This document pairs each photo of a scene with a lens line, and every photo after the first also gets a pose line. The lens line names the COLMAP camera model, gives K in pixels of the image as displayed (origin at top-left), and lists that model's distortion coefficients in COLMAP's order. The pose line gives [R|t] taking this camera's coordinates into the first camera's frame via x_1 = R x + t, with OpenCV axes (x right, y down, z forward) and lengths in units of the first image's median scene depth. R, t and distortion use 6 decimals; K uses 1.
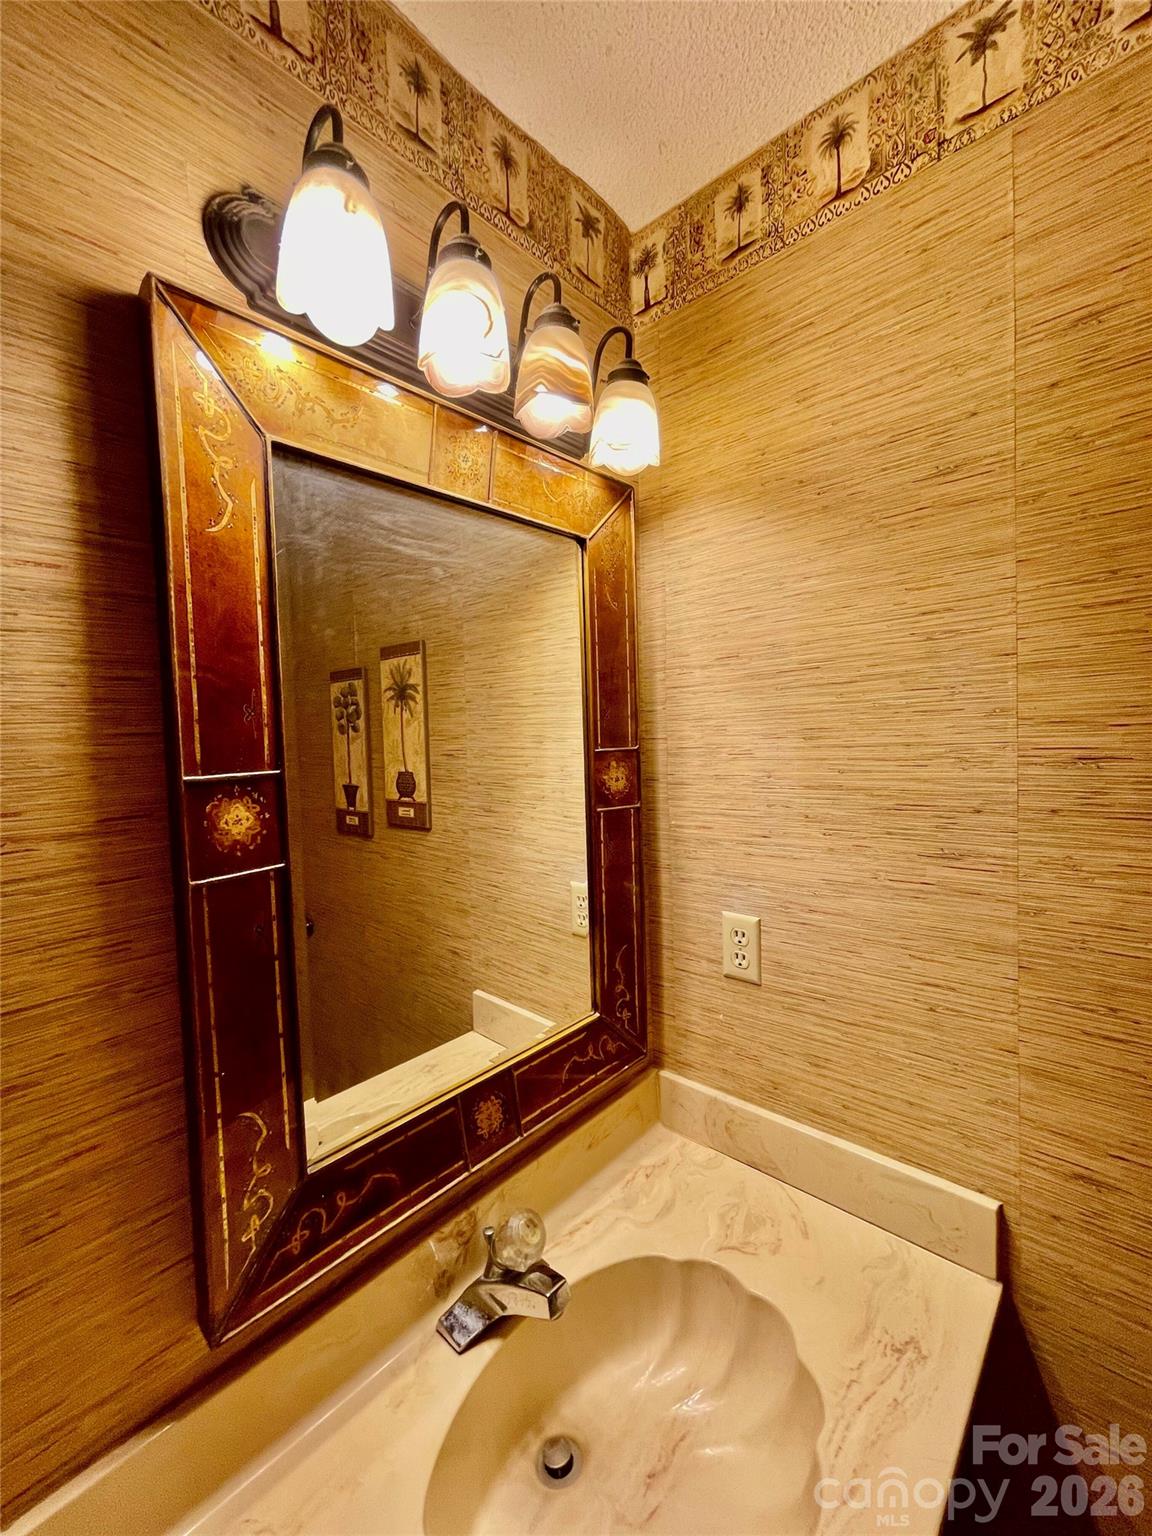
lens RADIAL K [[623.3, 0, 570.8], [0, 623.3, 758.0], [0, 0, 1]] dist [0.001922, 0.000487]
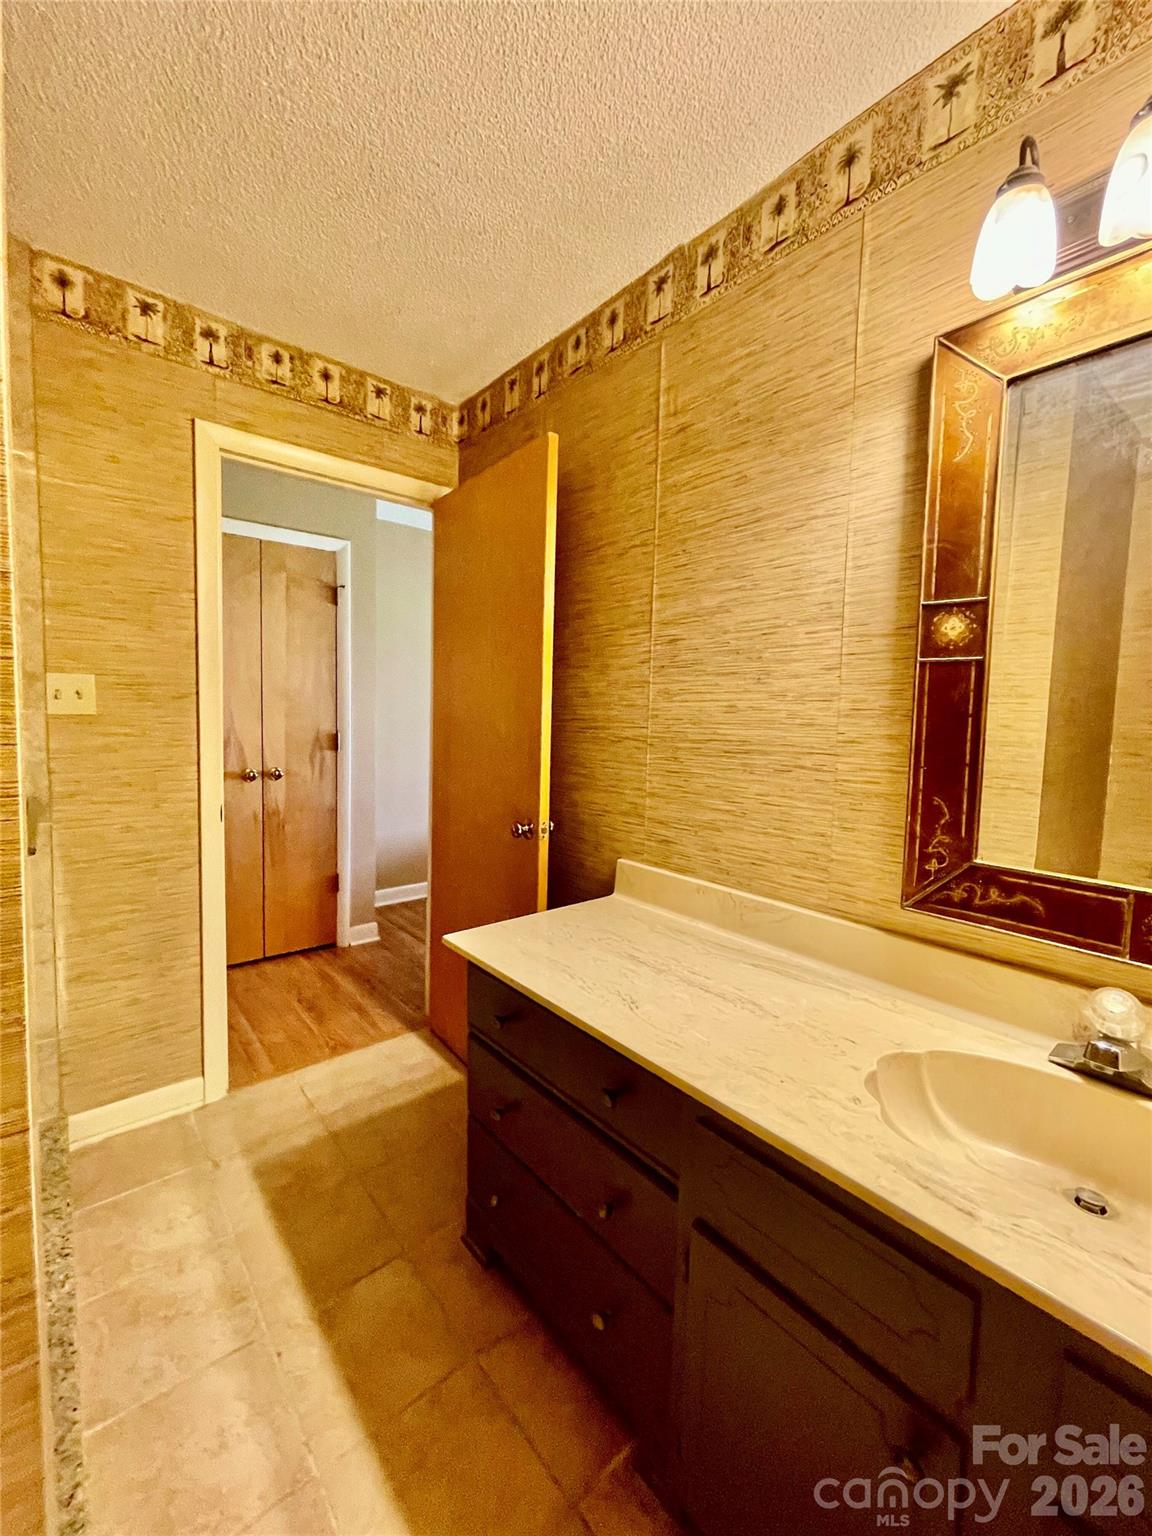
lens RADIAL K [[623.3, 0, 570.8], [0, 623.3, 758.0], [0, 0, 1]] dist [0.001922, 0.000487]
pose [[-0.136887, 0.096732, -0.985852, 1.249749], [-0.064720, 0.992221, 0.106343, 0.318801], [0.988470, 0.078362, -0.129561, 0.194513]]
